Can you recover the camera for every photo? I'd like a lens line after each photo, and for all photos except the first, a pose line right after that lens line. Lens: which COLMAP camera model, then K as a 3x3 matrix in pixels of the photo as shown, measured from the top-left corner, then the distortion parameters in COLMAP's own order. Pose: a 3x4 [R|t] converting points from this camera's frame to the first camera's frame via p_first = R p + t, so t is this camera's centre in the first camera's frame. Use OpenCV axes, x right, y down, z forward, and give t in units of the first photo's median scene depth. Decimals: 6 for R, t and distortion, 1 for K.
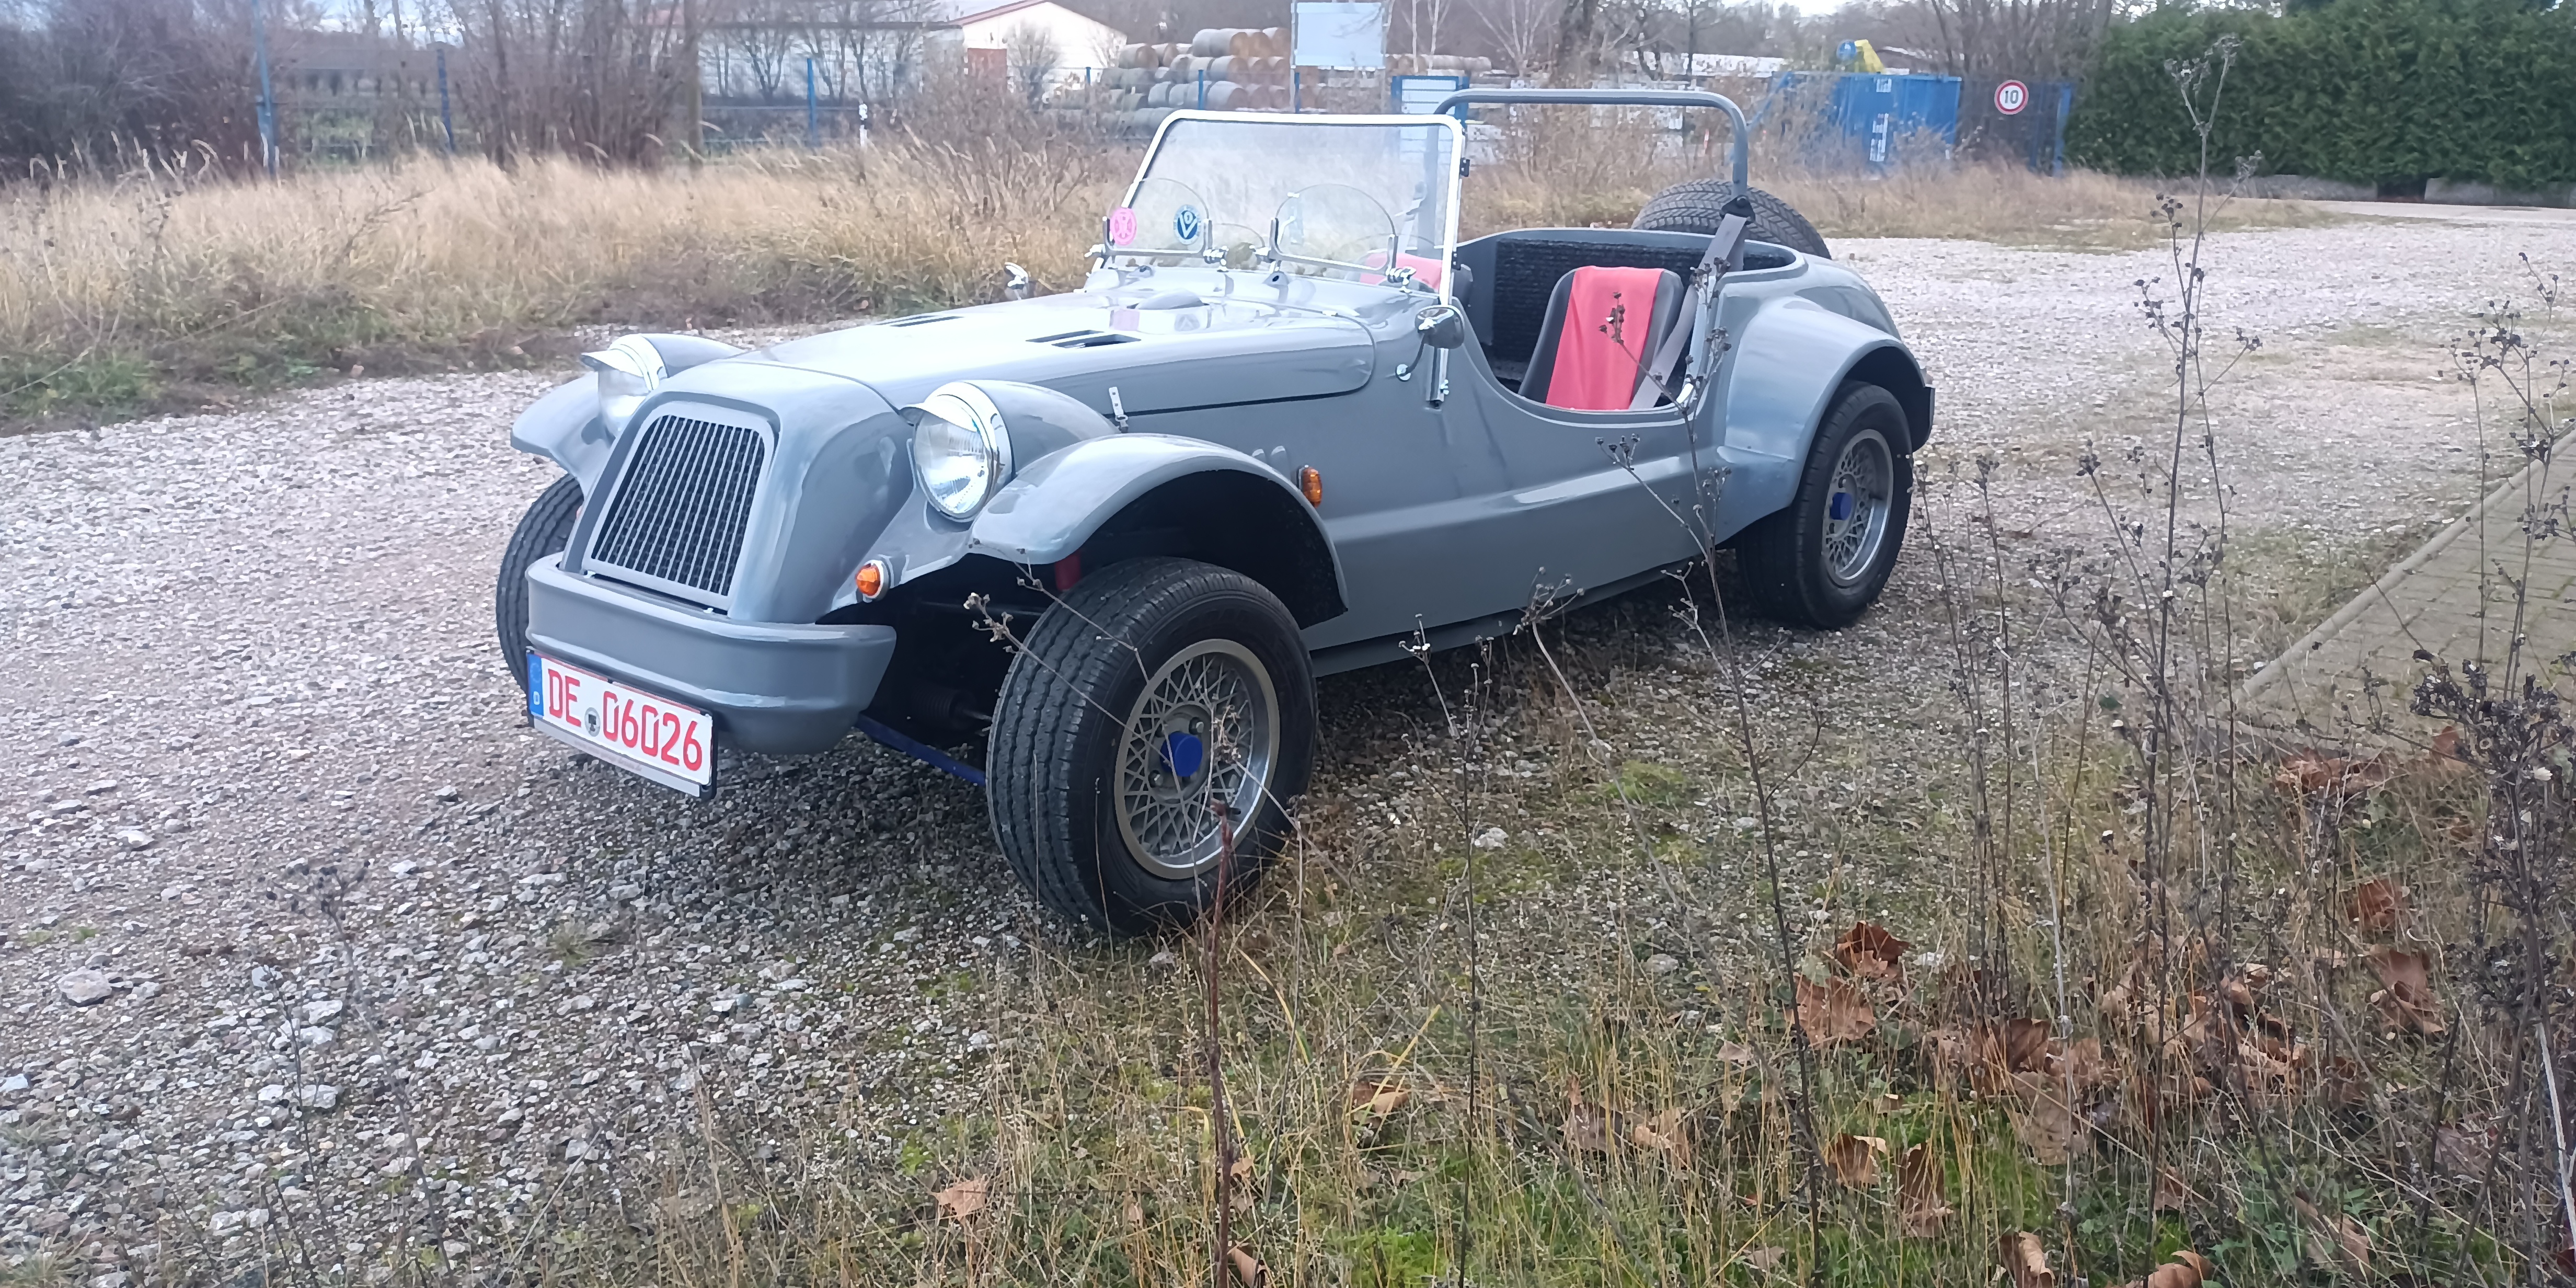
lens RADIAL K [[1861.5, 0, 1256.3], [0, 1861.5, 644.2], [0, 0, 1]] dist [0.041926, -0.005853]
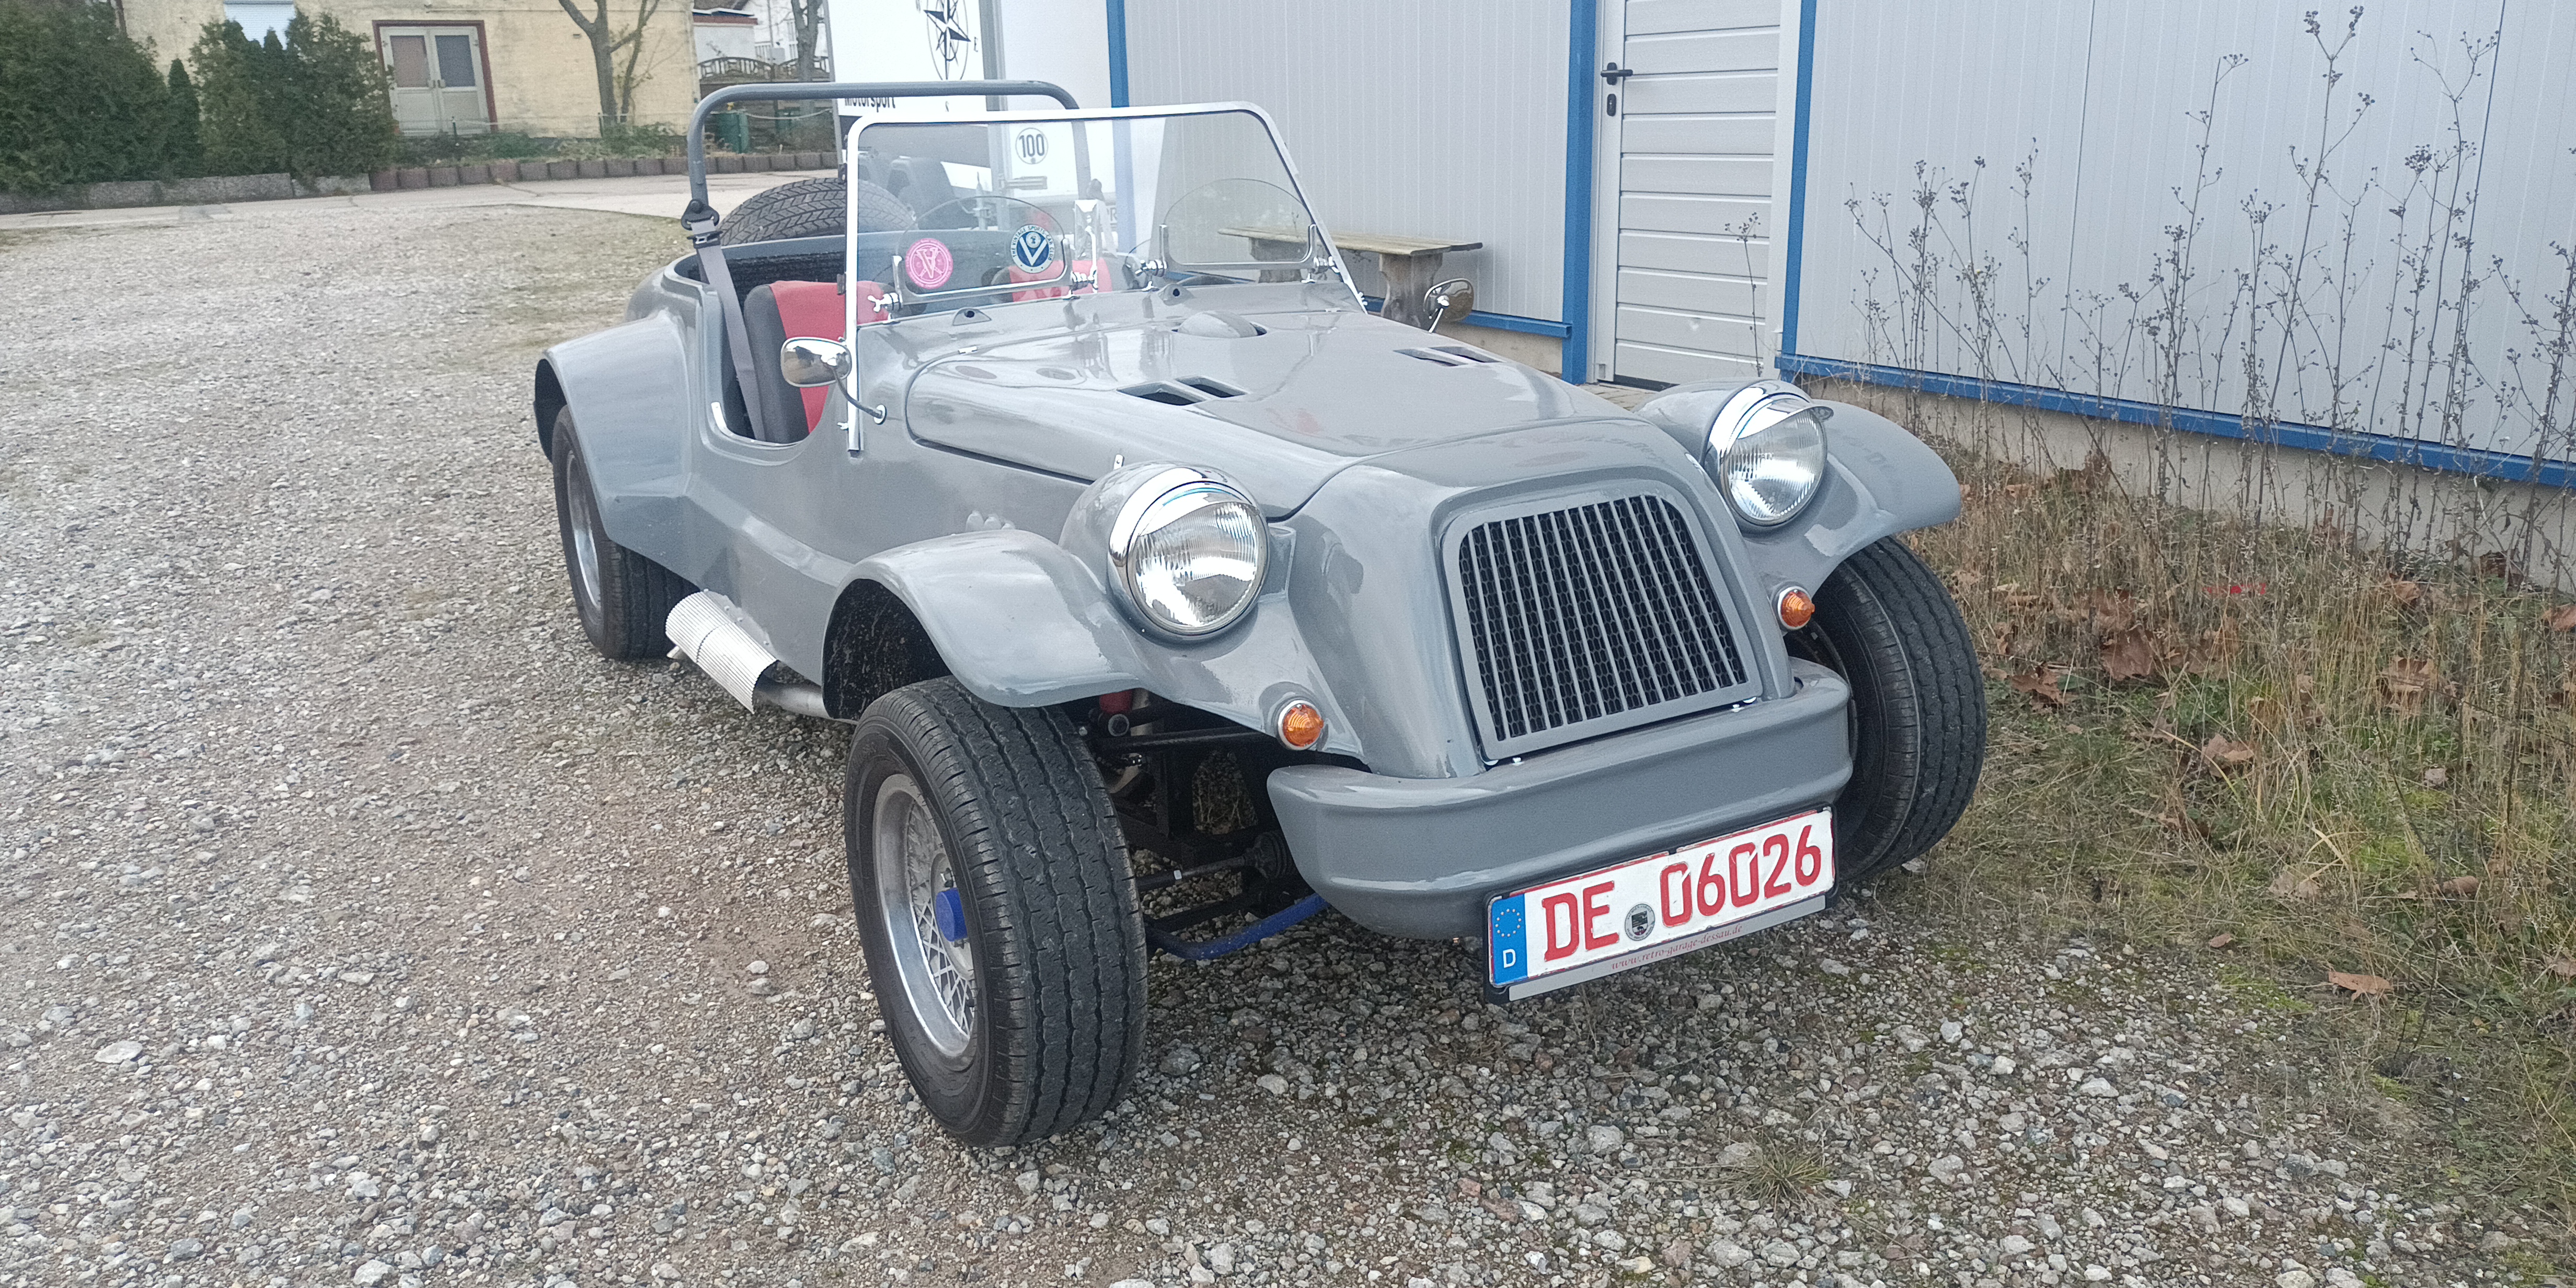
lens RADIAL K [[1861.5, 0, 1256.3], [0, 1861.5, 644.2], [0, 0, 1]] dist [0.041926, -0.005853]
pose [[0.349389, -0.283947, 0.892917, -1.082645], [0.286839, 0.939636, 0.186567, -0.256121], [-0.891993, 0.190939, 0.409745, 0.835946]]
